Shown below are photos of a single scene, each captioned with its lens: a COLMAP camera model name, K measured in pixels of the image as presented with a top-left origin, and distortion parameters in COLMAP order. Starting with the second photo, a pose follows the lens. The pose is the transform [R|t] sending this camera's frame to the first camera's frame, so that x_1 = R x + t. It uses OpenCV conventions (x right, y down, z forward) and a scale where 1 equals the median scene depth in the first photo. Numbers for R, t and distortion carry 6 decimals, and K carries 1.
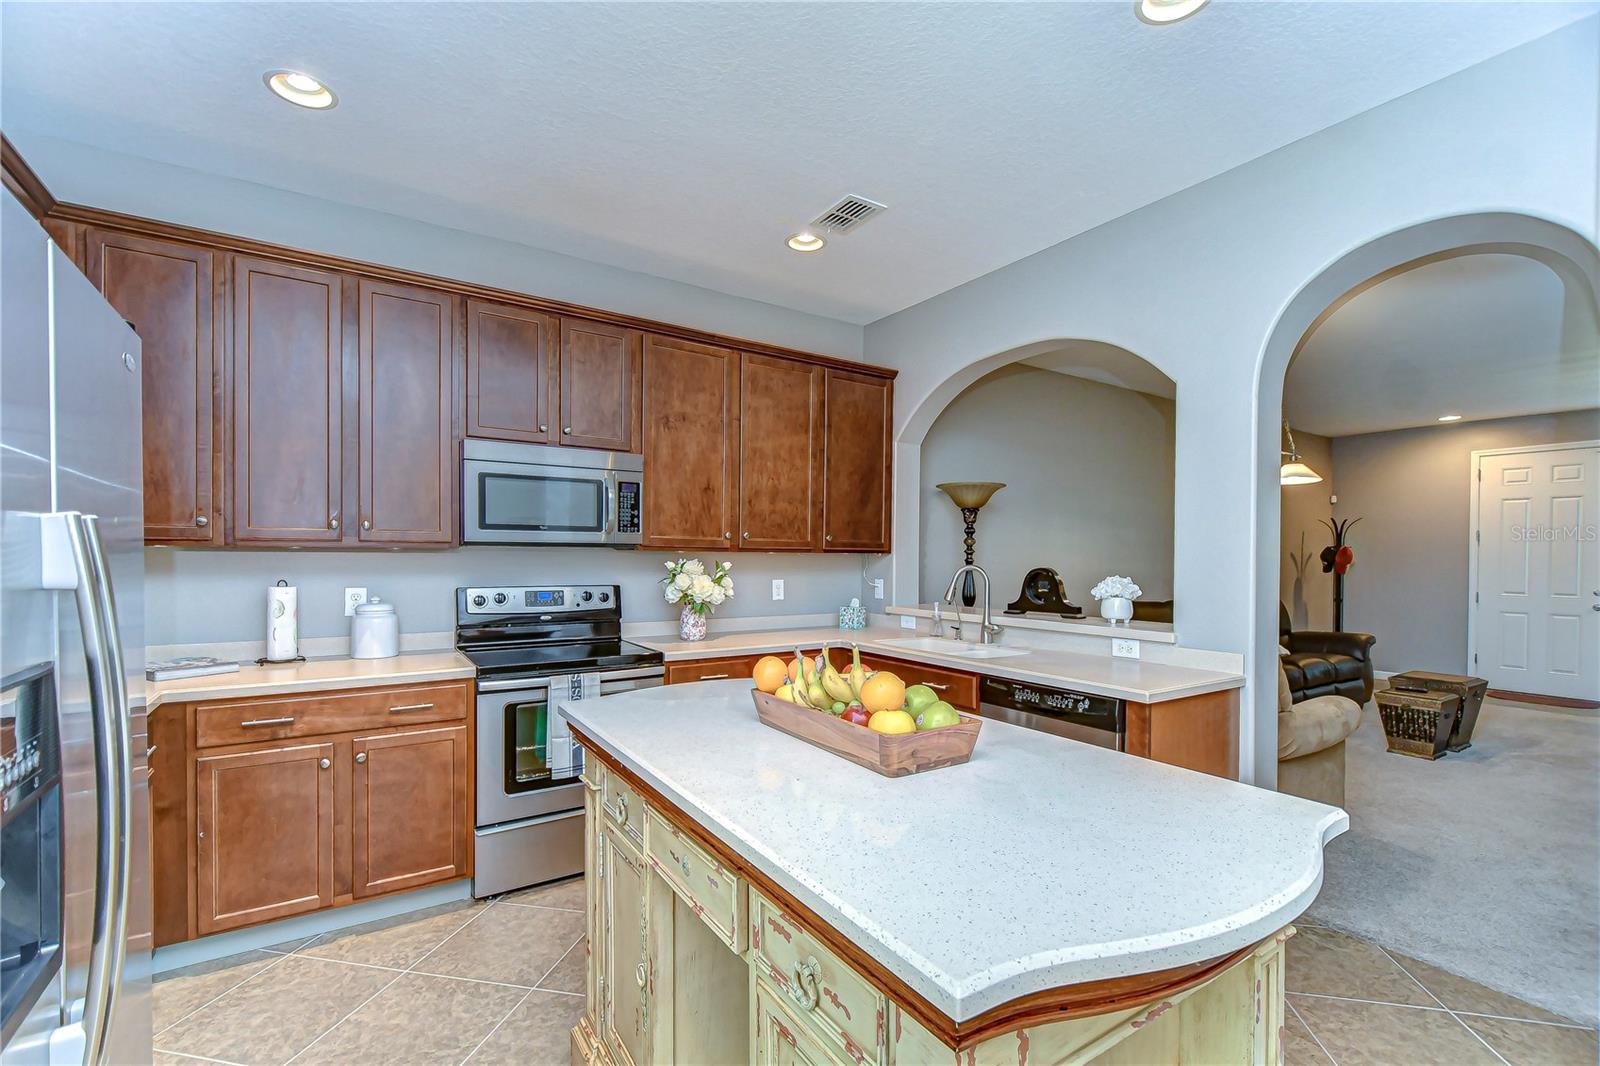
lens RADIAL K [[693.0, 0, 804.6], [0, 693.0, 565.7], [0, 0, 1]] dist [0.004011, 0.000330]
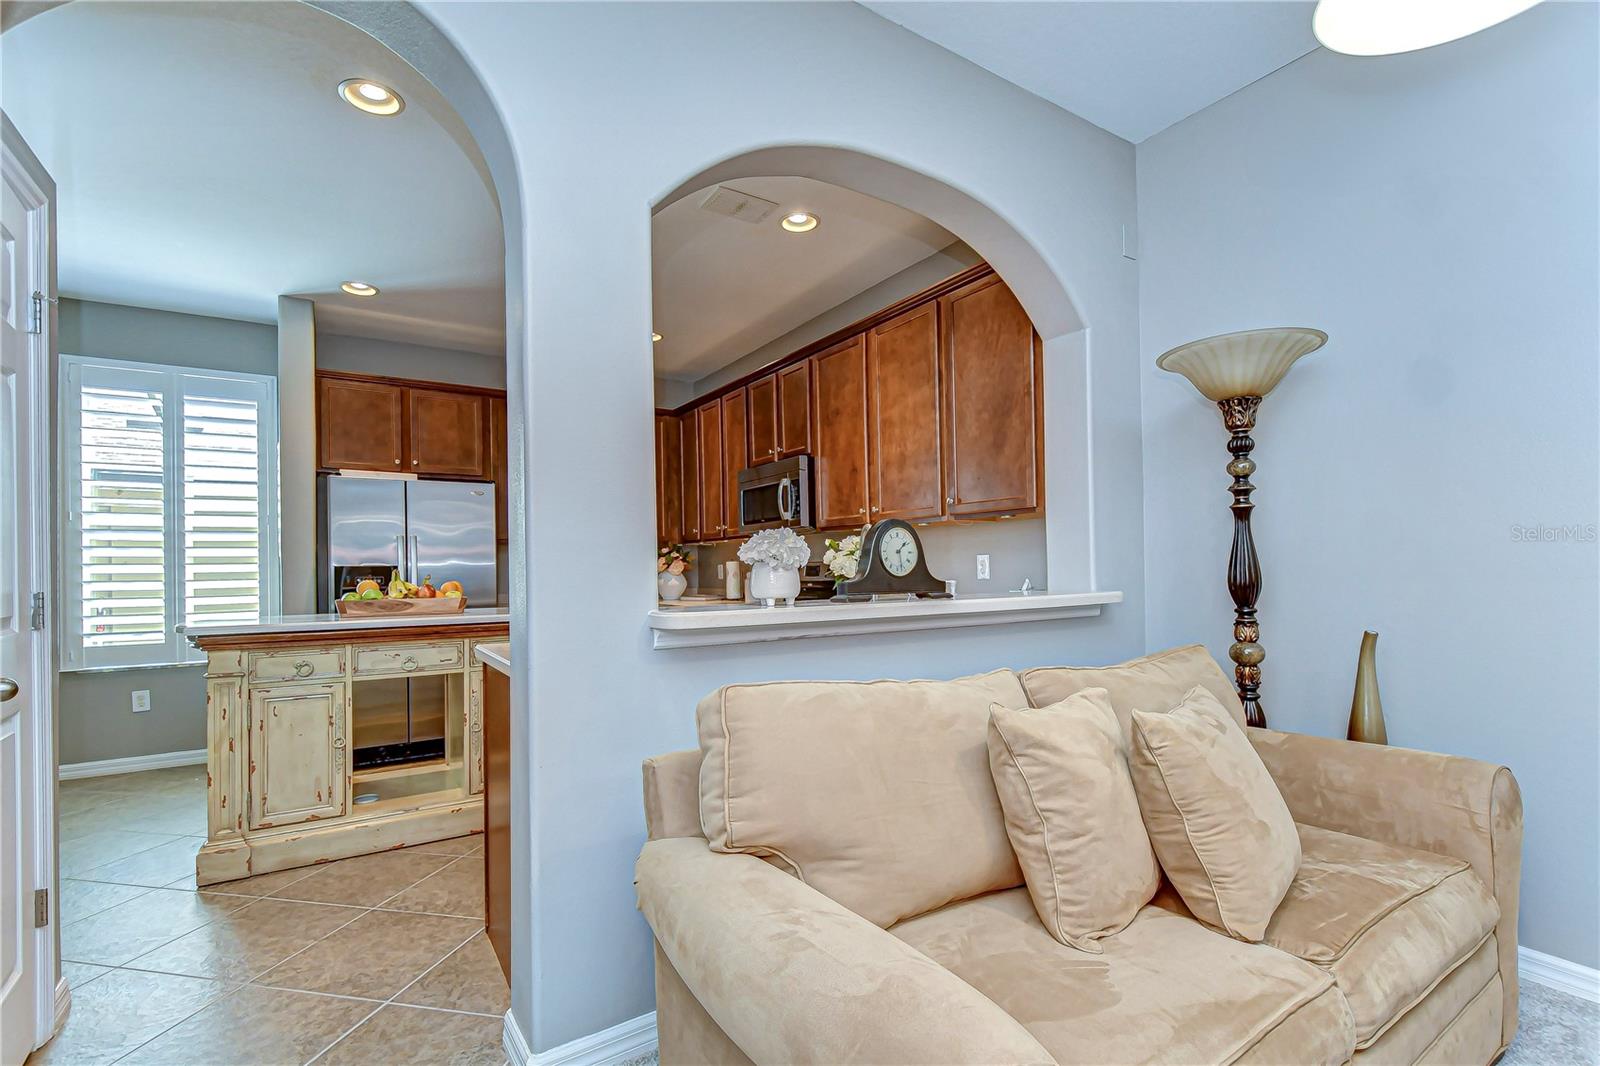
lens RADIAL K [[693.0, 0, 804.6], [0, 693.0, 565.7], [0, 0, 1]] dist [0.004011, 0.000330]
pose [[0.015956, -0.011564, -0.999806, 0.981080], [0.003593, 0.999927, -0.011508, 0.051917], [0.999866, -0.003408, 0.015996, 0.947660]]
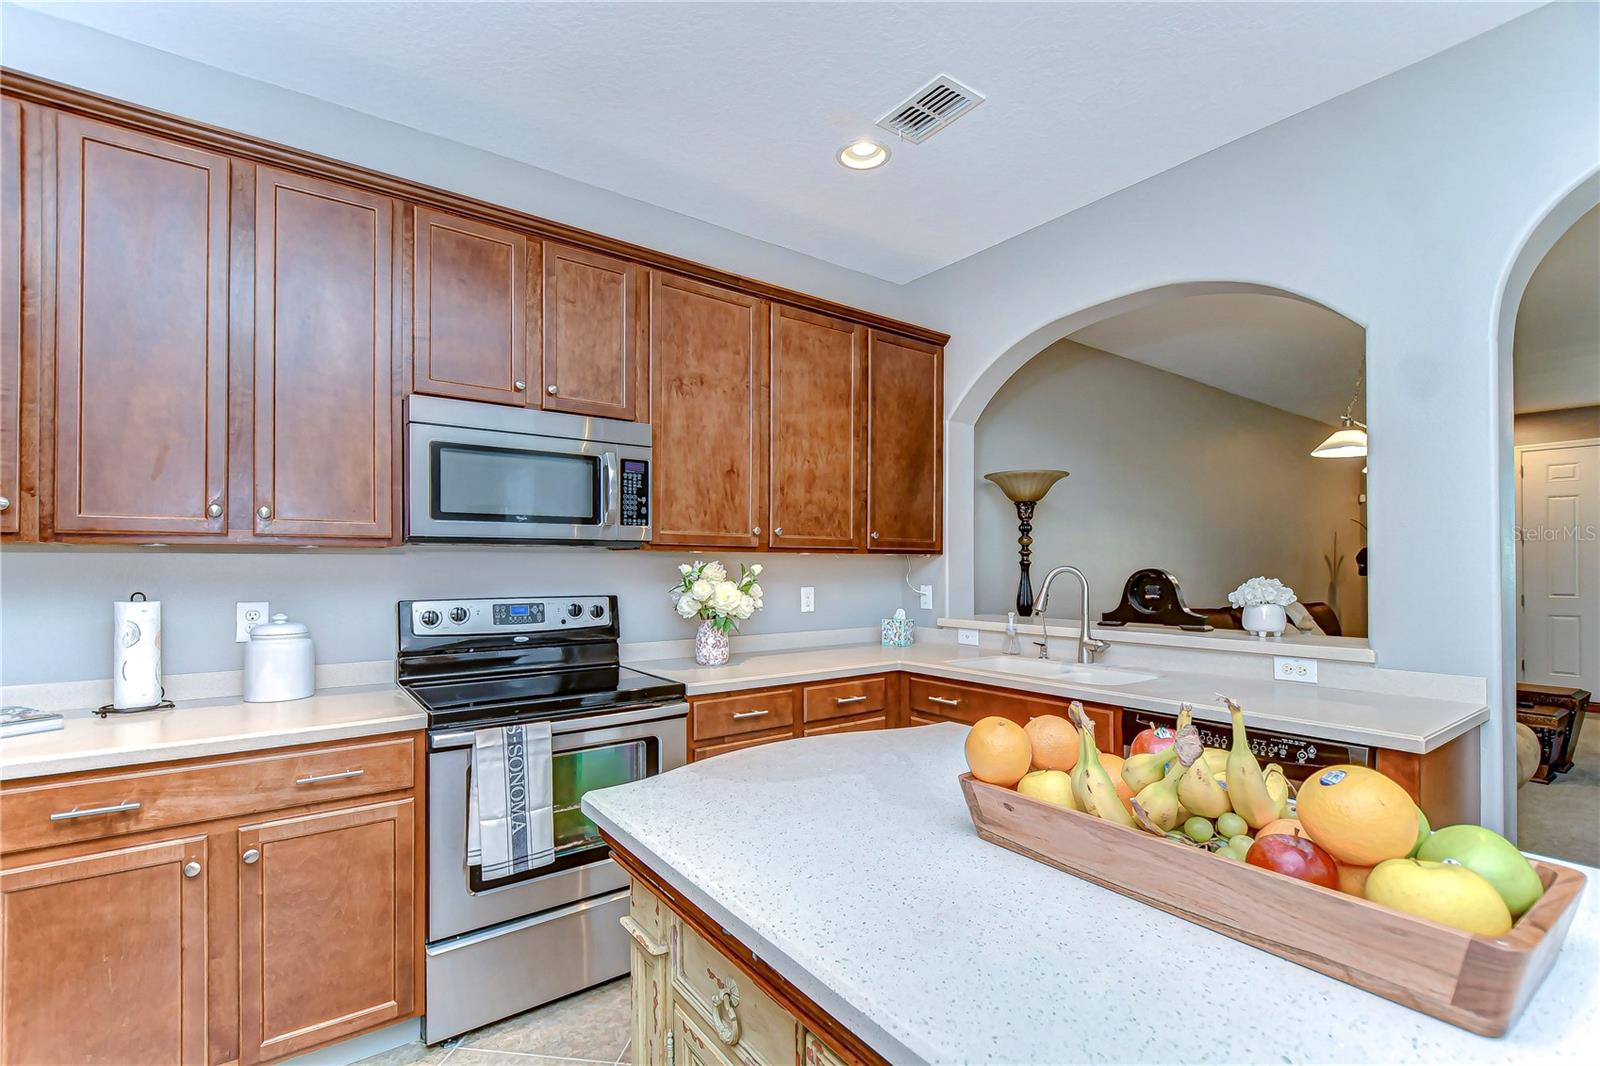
lens RADIAL K [[721.7, 0, 832.8], [0, 721.7, 564.1], [0, 0, 1]] dist [-0.000179, -0.000833]
pose [[0.996734, -0.006641, 0.080484, -0.095612], [0.007796, 0.999871, -0.014041, 0.006445], [-0.080381, 0.014623, 0.996657, 0.184054]]
